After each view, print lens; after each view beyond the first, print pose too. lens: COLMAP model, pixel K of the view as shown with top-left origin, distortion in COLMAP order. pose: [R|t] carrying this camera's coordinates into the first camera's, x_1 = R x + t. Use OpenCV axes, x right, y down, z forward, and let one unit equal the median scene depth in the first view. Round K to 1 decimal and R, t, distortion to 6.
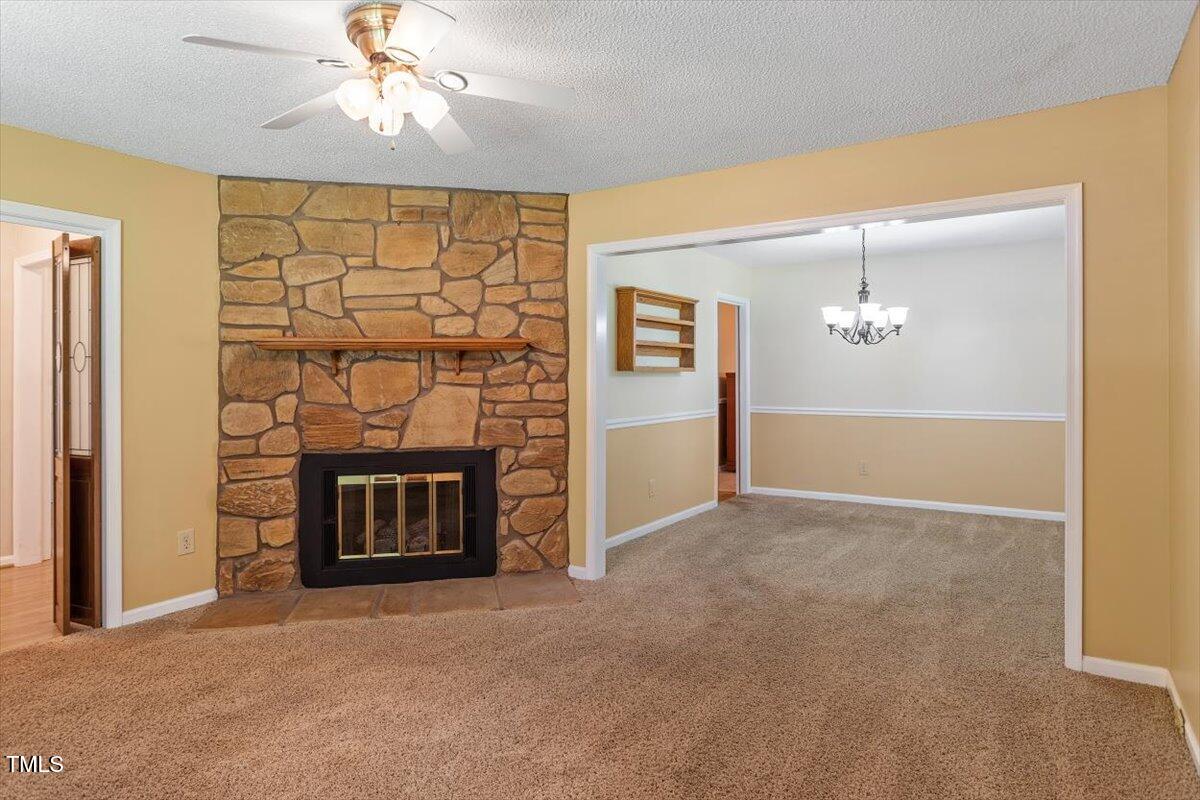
lens RADIAL K [[685.9, 0, 601.2], [0, 685.9, 378.6], [0, 0, 1]] dist [-0.000742, 0.000126]
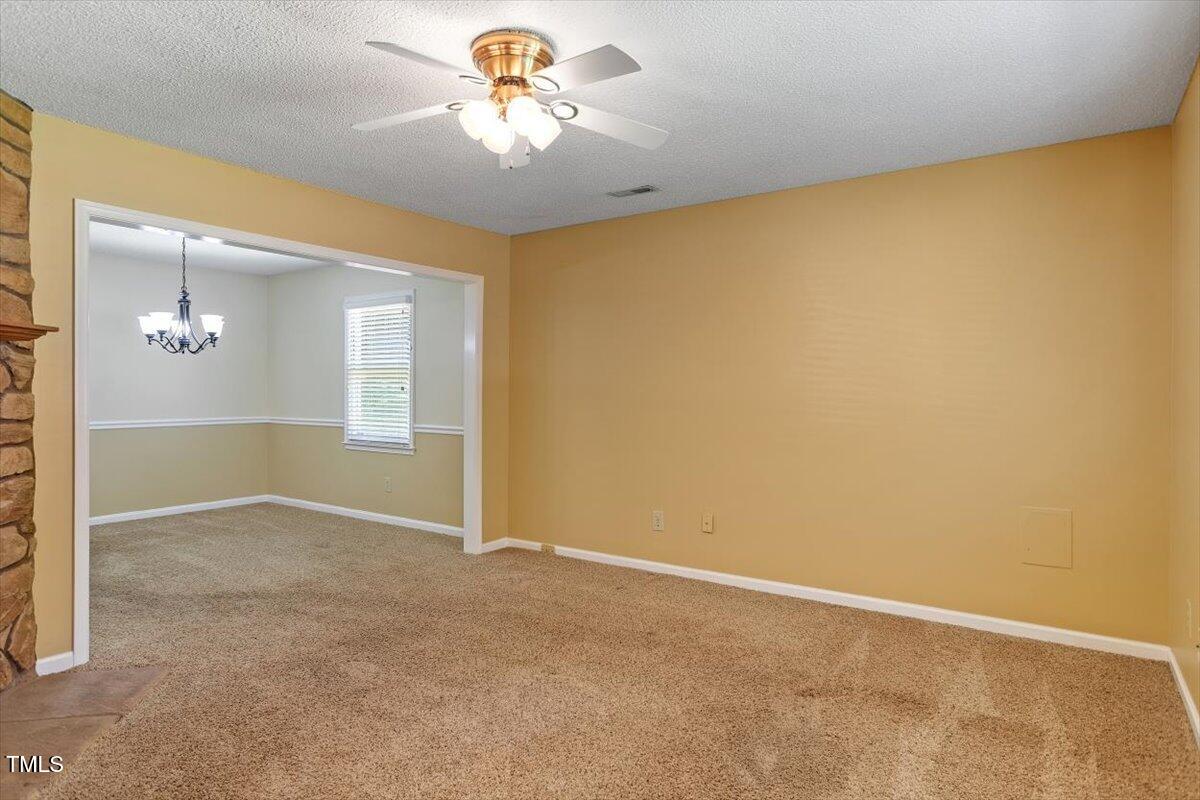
lens RADIAL K [[698.5, 0, 600.0], [0, 698.5, 400.0], [0, 0, 1]] dist [-0.002594, -0.001399]
pose [[0.023932, -0.013281, 0.999625, -0.715953], [-0.002478, 0.999908, 0.013344, 0.003545], [-0.999711, -0.002797, 0.023897, 0.426703]]
